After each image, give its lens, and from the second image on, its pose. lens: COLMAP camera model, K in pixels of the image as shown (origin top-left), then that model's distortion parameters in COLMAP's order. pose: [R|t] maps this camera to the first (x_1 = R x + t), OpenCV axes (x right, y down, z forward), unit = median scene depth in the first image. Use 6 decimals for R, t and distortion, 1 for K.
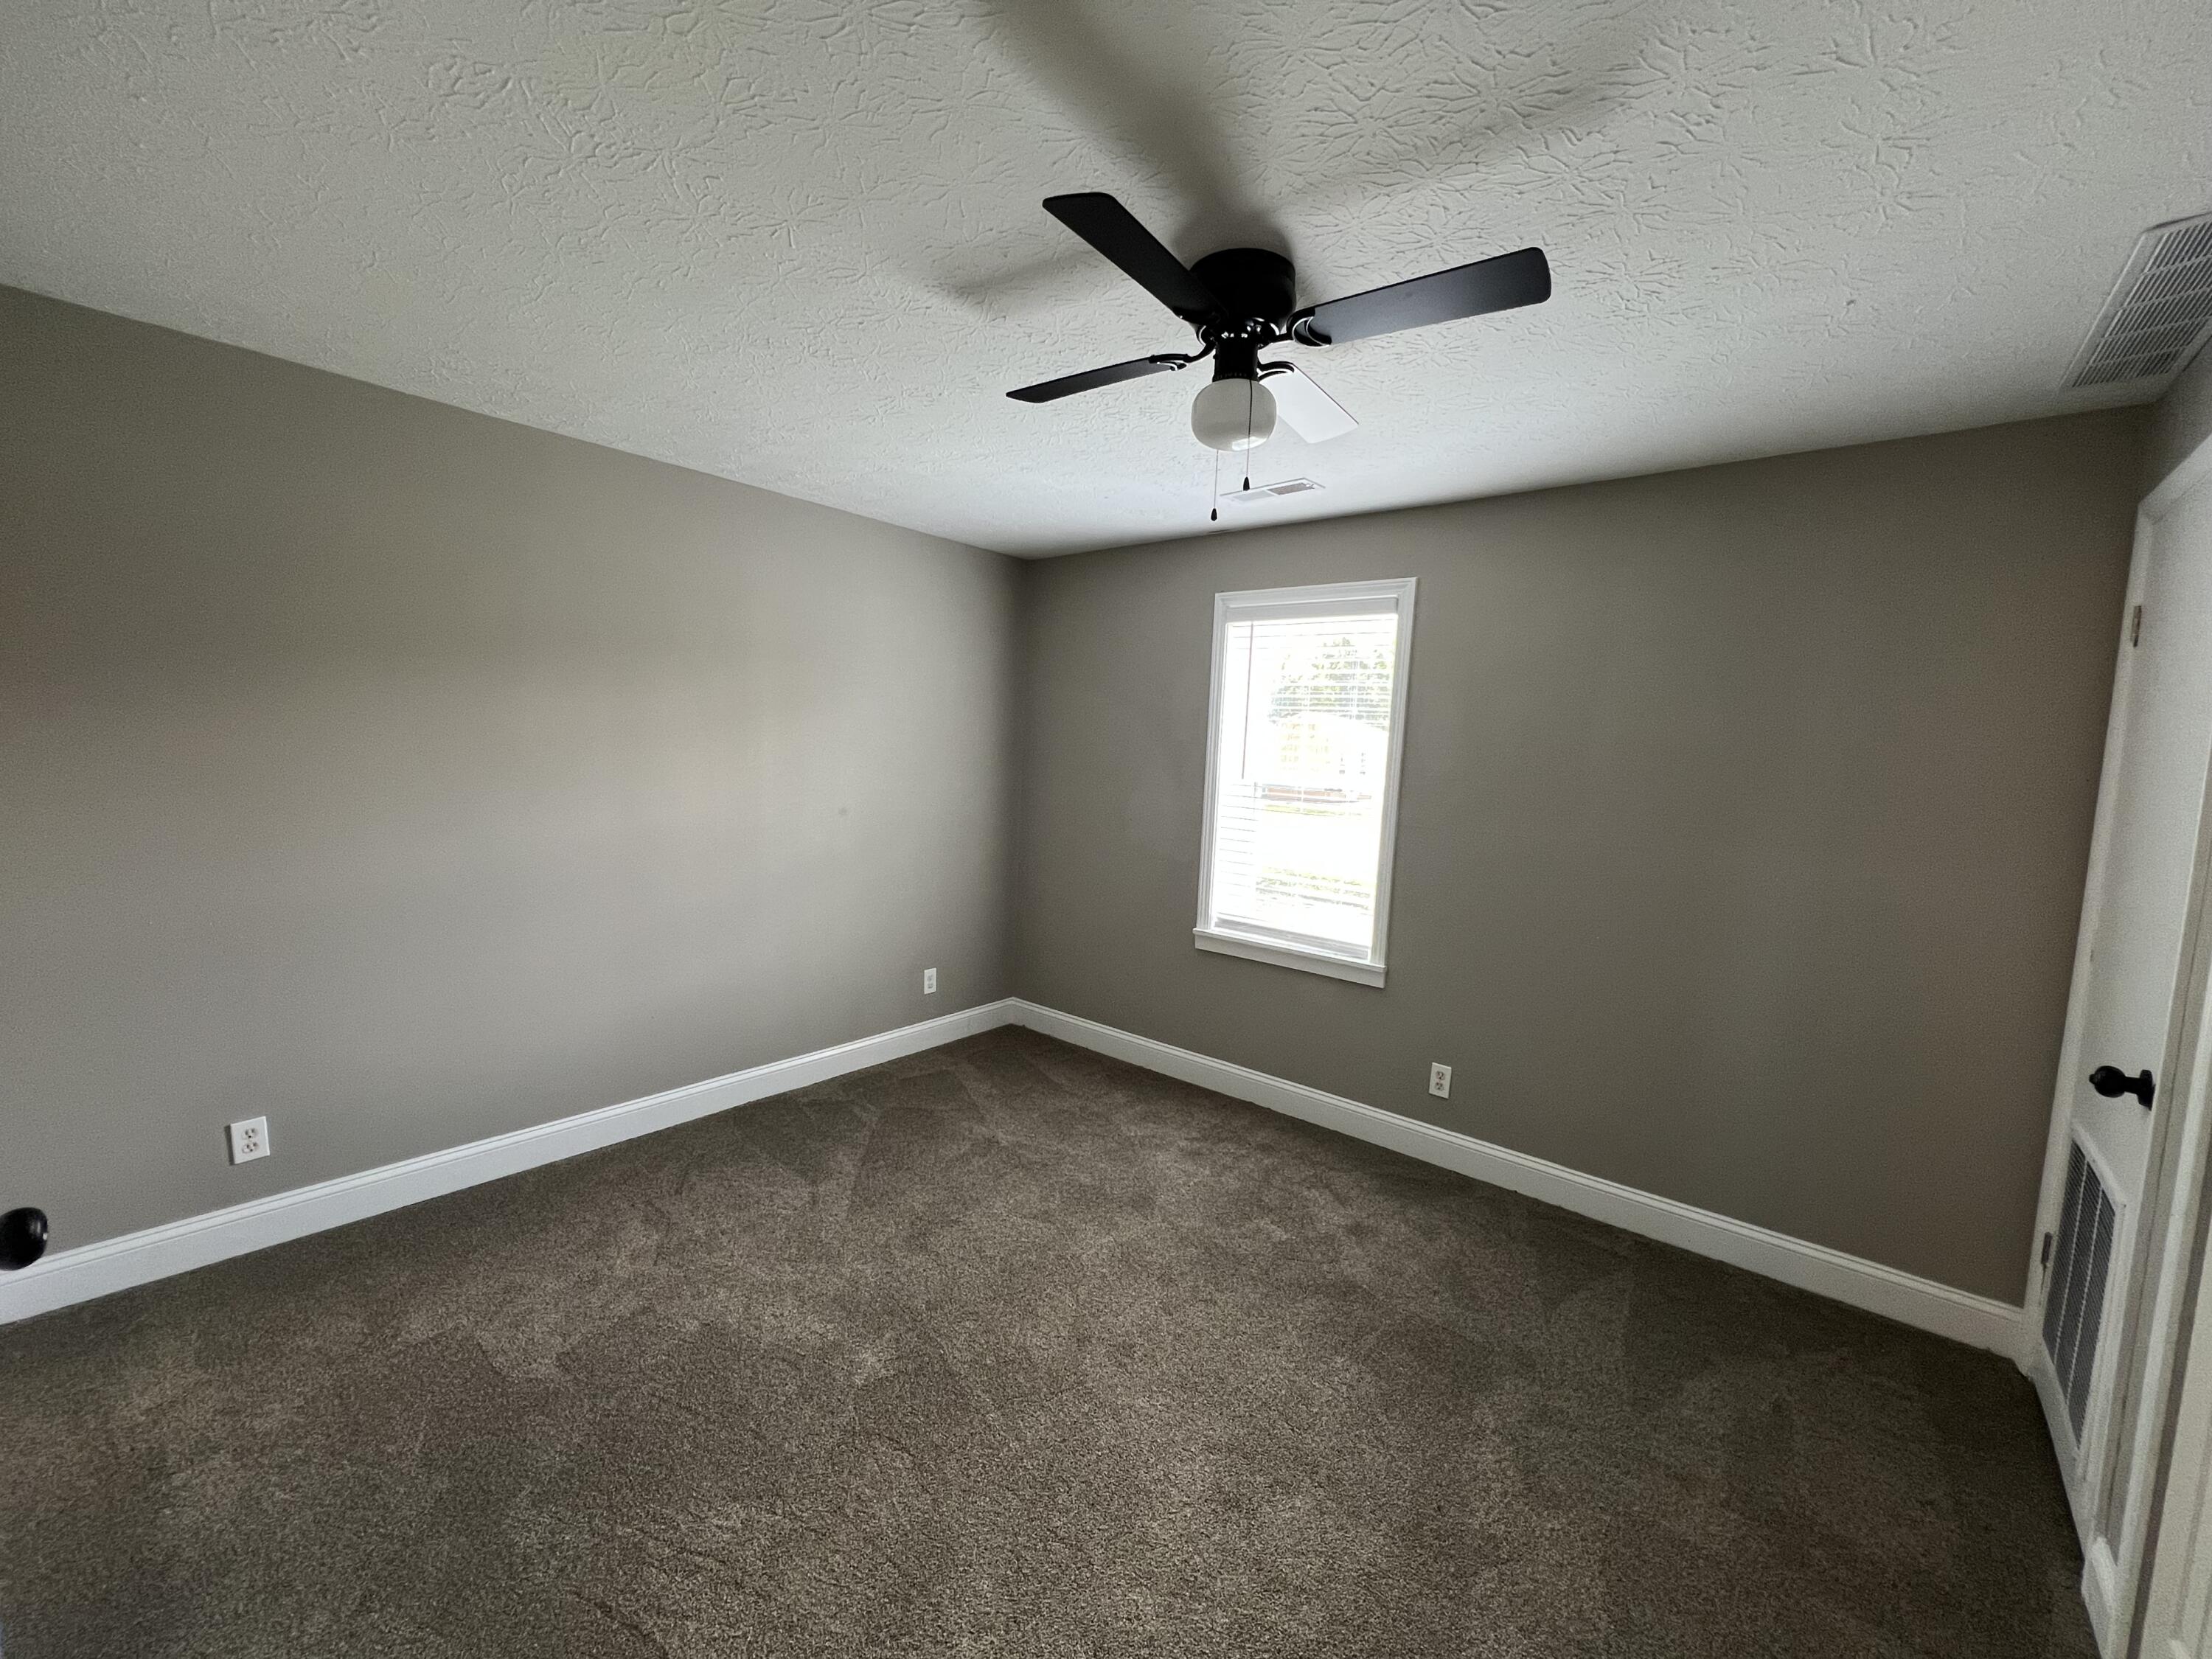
lens RADIAL K [[882.1, 0, 1110.9], [0, 882.1, 831.0], [0, 0, 1]] dist [-0.003338, 0.000152]
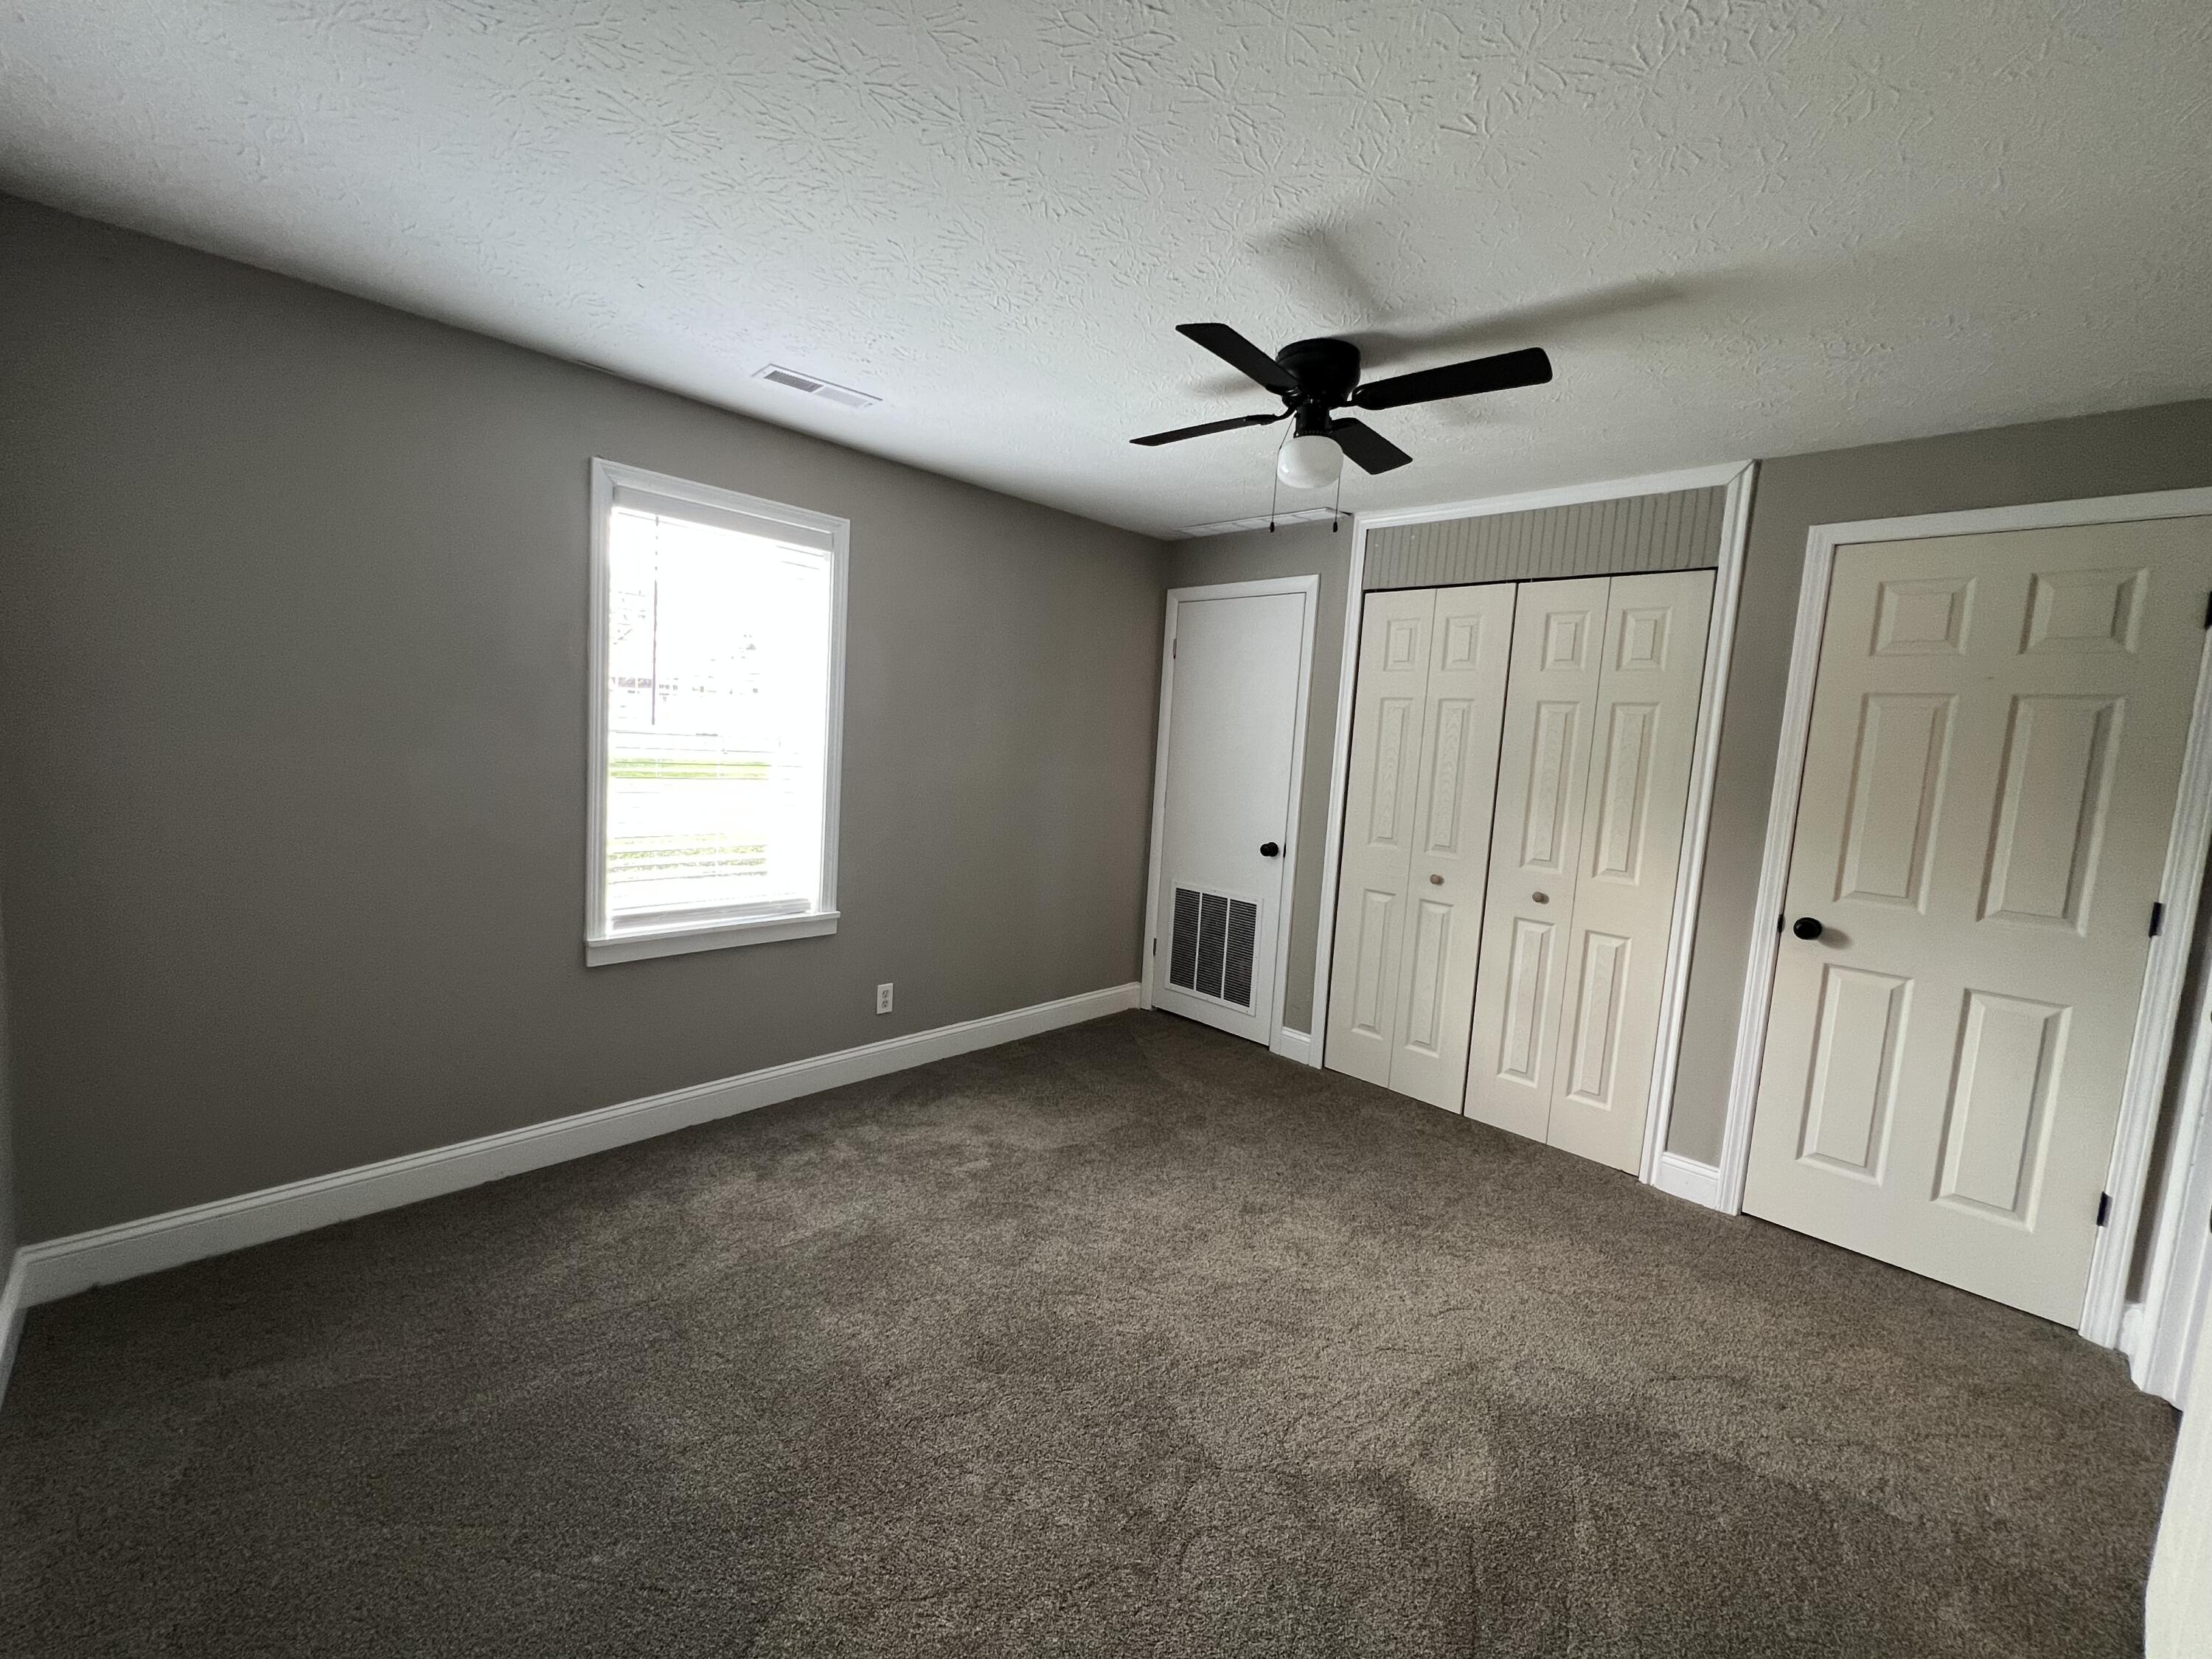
lens RADIAL K [[882.1, 0, 1112.8], [0, 882.1, 833.3], [0, 0, 1]] dist [-0.003338, 0.000152]
pose [[0.071109, -0.158739, 0.984757, -0.656034], [0.023648, 0.987247, 0.157433, -0.087434], [-0.997188, 0.012092, 0.073956, 0.627892]]
